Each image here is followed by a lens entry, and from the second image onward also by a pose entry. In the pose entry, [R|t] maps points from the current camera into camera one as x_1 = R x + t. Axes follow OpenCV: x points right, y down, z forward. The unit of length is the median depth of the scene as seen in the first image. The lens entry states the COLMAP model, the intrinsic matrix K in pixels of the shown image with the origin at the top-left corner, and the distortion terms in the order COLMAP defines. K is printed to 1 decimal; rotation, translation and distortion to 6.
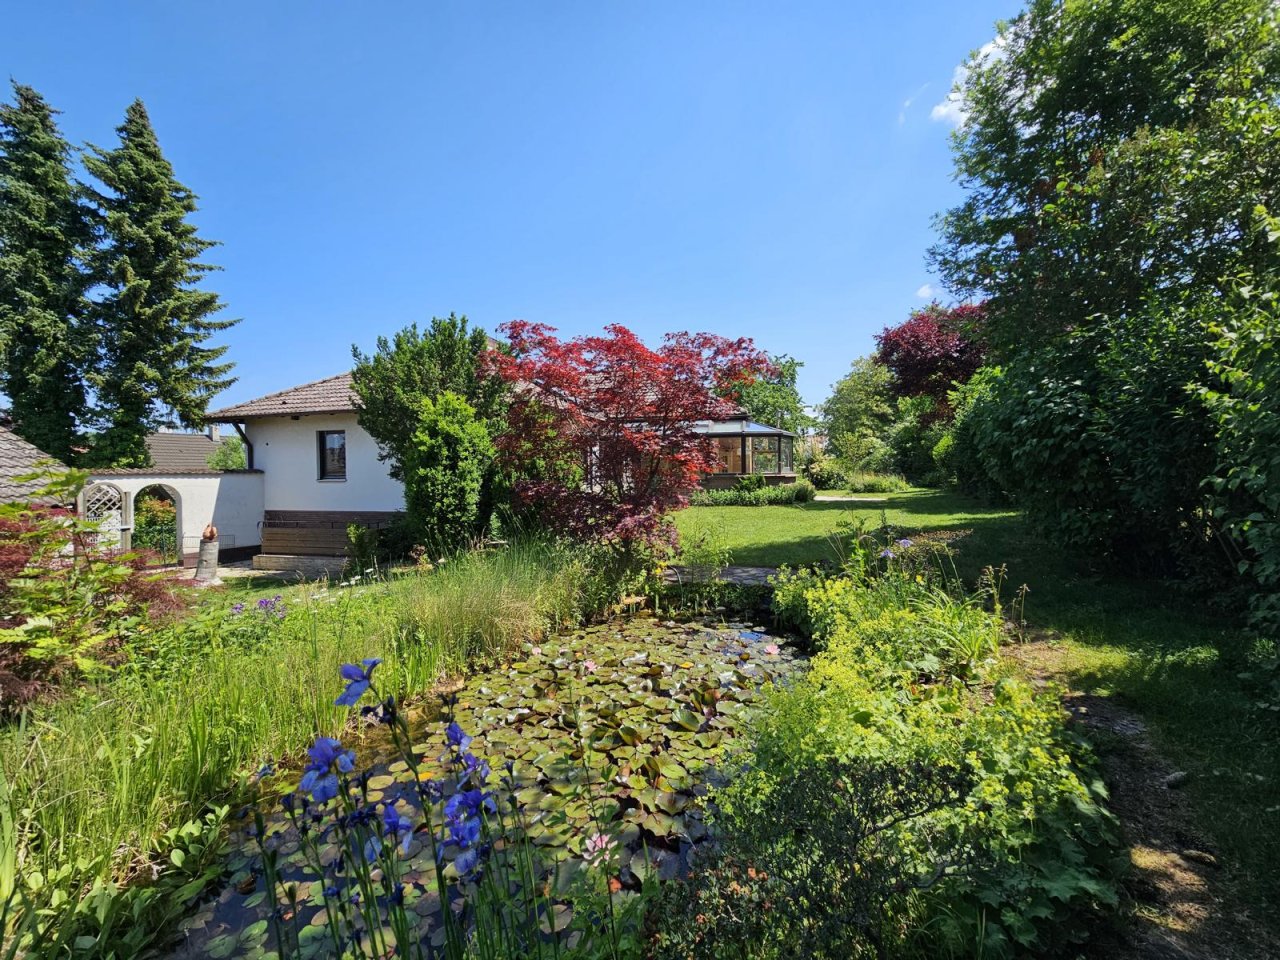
lens RADIAL K [[522.5, 0, 639.4], [0, 522.5, 476.8], [0, 0, 1]] dist [0.000401, 0.000085]
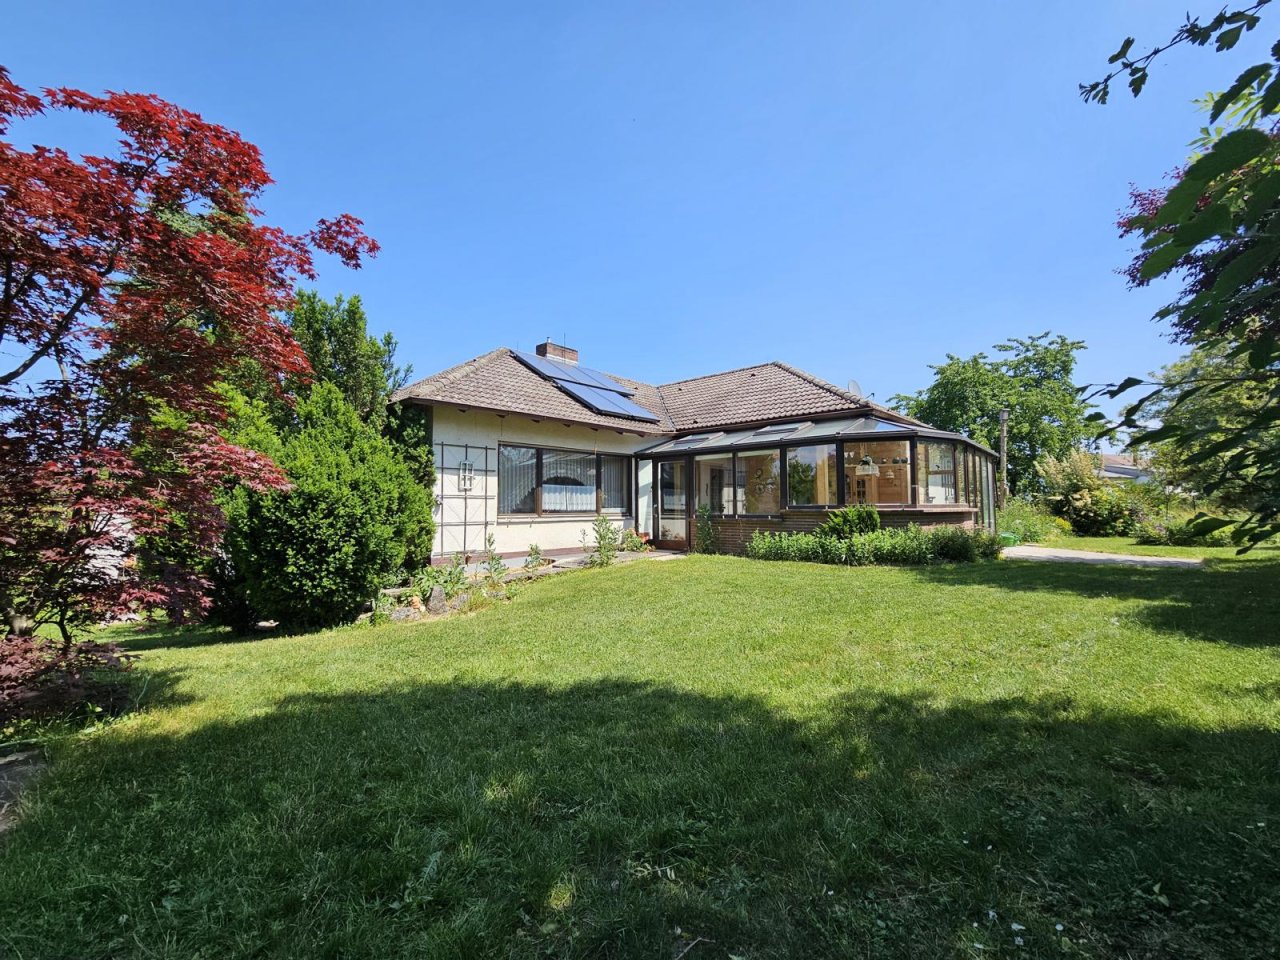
lens RADIAL K [[522.5, 0, 640.6], [0, 522.5, 480.6], [0, 0, 1]] dist [0.000401, 0.000085]
pose [[0.889441, -0.017974, -0.456697, 0.268848], [-0.008894, 0.998357, -0.056613, 0.000798], [0.456964, 0.054416, 0.887819, 0.388443]]
